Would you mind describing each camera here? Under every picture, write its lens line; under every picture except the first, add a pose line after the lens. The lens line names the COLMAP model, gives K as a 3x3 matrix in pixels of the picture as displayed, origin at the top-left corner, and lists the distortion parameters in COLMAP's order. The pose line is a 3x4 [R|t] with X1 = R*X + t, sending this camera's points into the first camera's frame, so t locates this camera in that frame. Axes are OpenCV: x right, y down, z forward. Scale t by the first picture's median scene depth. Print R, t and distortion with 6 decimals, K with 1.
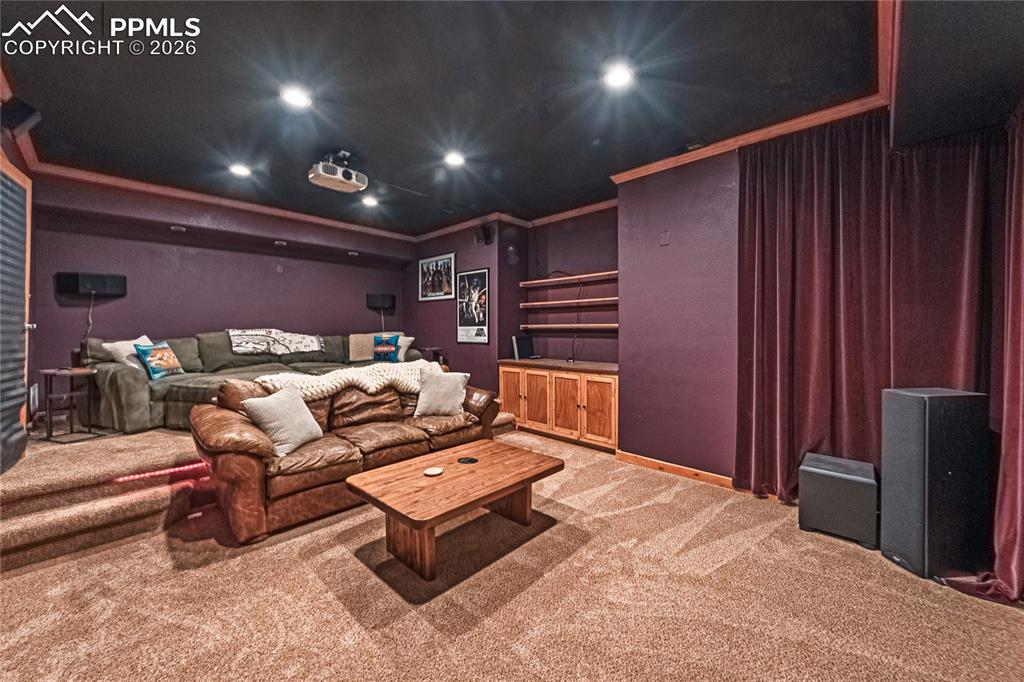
lens RADIAL K [[375.6, 0, 513.0], [0, 375.6, 335.1], [0, 0, 1]] dist [-0.001230, -0.000032]
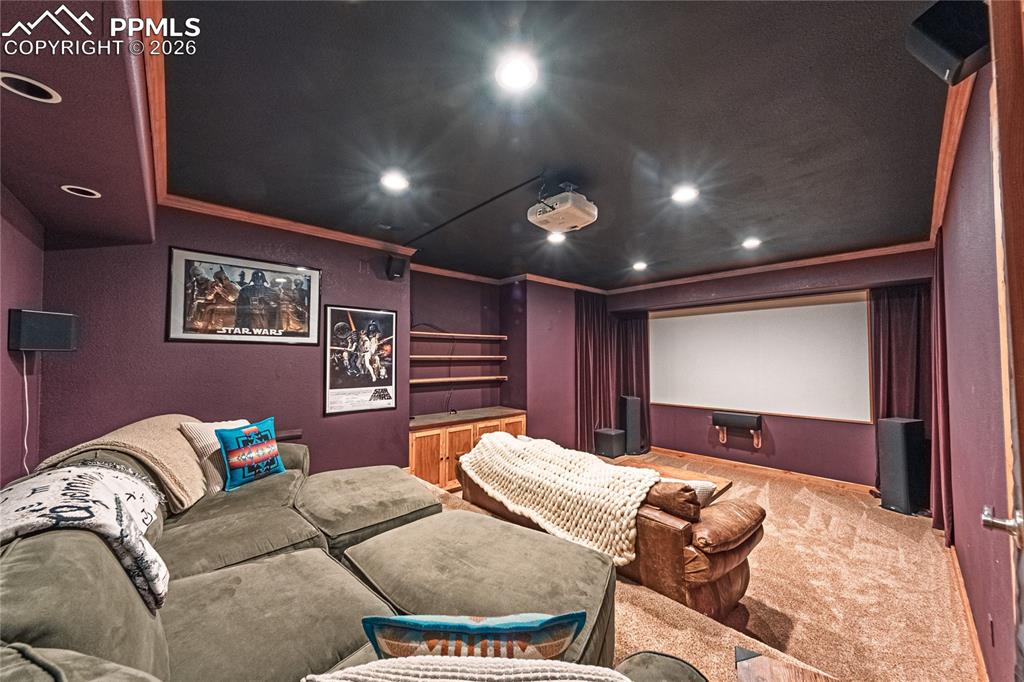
lens RADIAL K [[375.6, 0, 513.1], [0, 375.6, 347.4], [0, 0, 1]] dist [-0.001230, -0.000032]
pose [[0.056330, 0.032013, 0.997899, -0.795206], [0.018881, 0.999273, -0.033123, -0.068626], [-0.998234, 0.020708, 0.055685, 0.676138]]
